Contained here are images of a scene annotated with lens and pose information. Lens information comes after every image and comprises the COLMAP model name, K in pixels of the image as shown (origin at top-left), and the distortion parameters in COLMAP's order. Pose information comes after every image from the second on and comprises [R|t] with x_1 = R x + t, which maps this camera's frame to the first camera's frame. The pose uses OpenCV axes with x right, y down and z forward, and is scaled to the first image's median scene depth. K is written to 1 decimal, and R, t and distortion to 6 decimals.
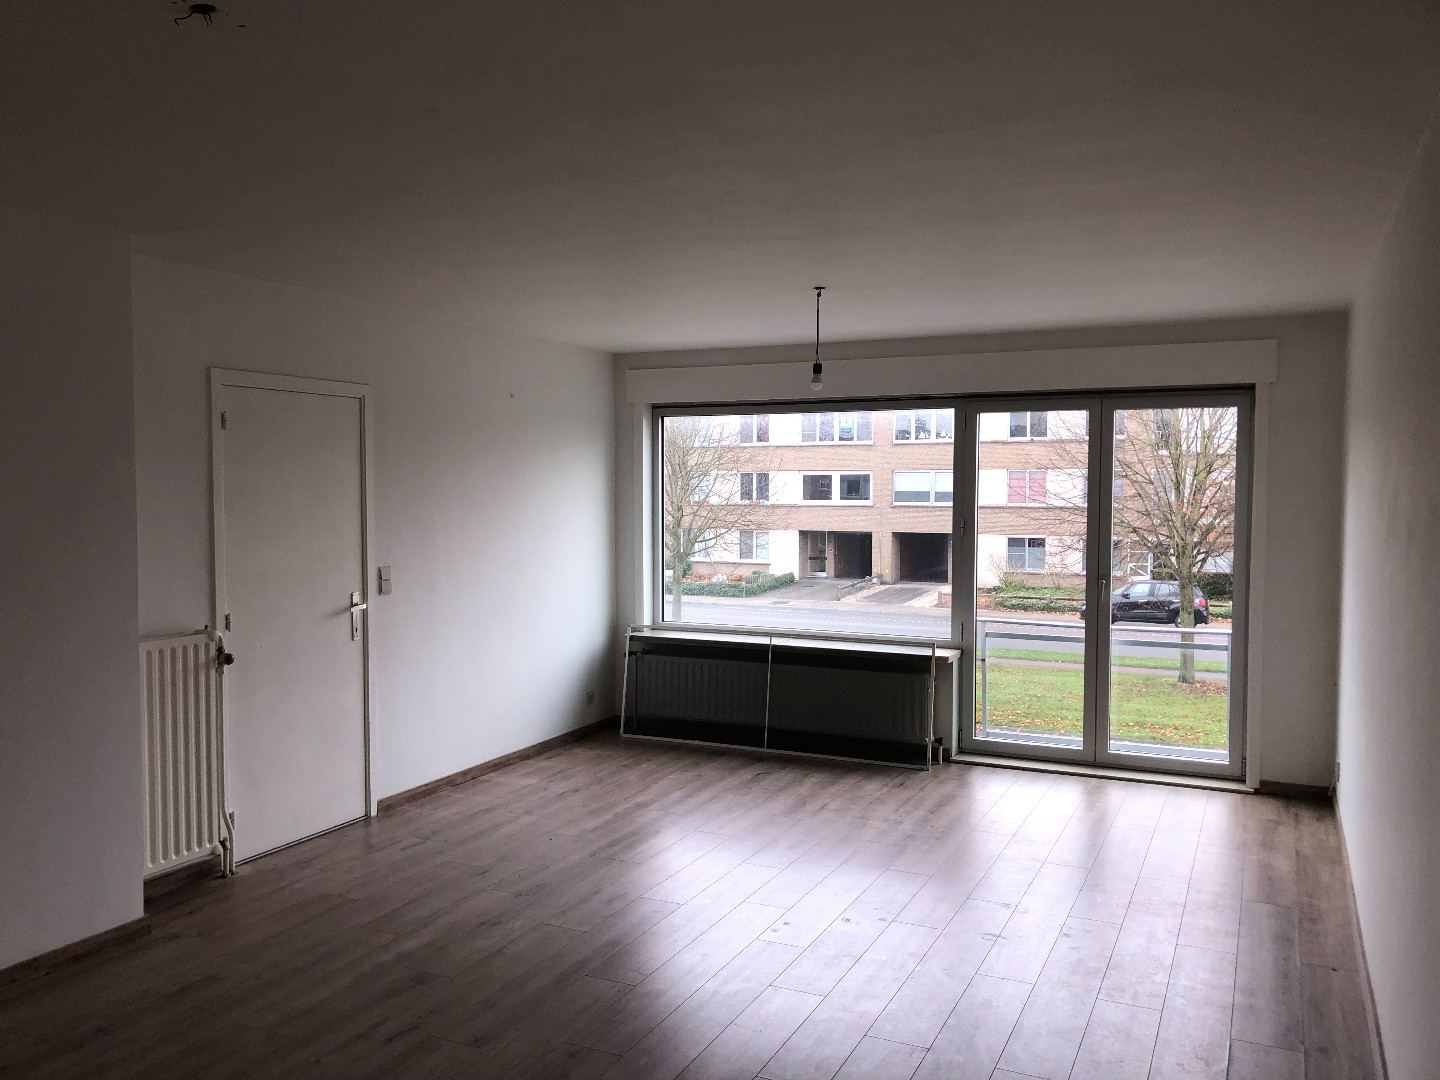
lens RADIAL K [[1151.4, 0, 701.1], [0, 1151.4, 539.6], [0, 0, 1]] dist [0.080698, -0.213285]
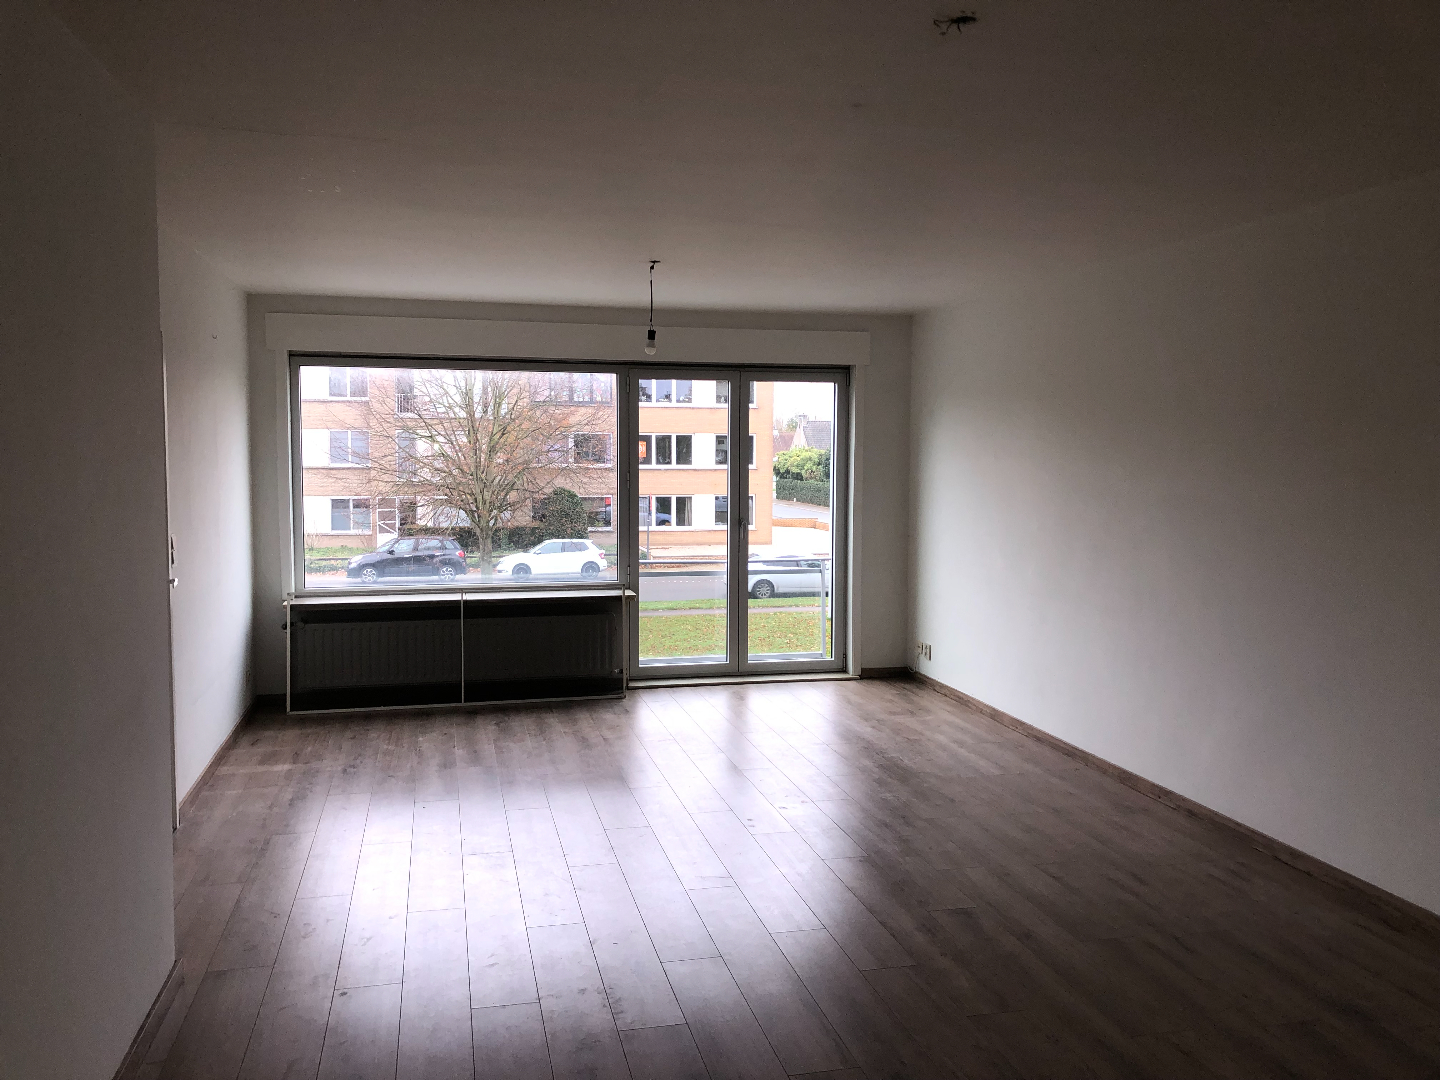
lens RADIAL K [[1151.4, 0, 701.1], [0, 1151.4, 539.6], [0, 0, 1]] dist [0.080698, -0.213285]
pose [[0.773493, -0.046795, 0.632075, -0.428037], [0.025781, 0.998768, 0.042394, 0.000758], [-0.633280, -0.016496, 0.773747, 0.088249]]
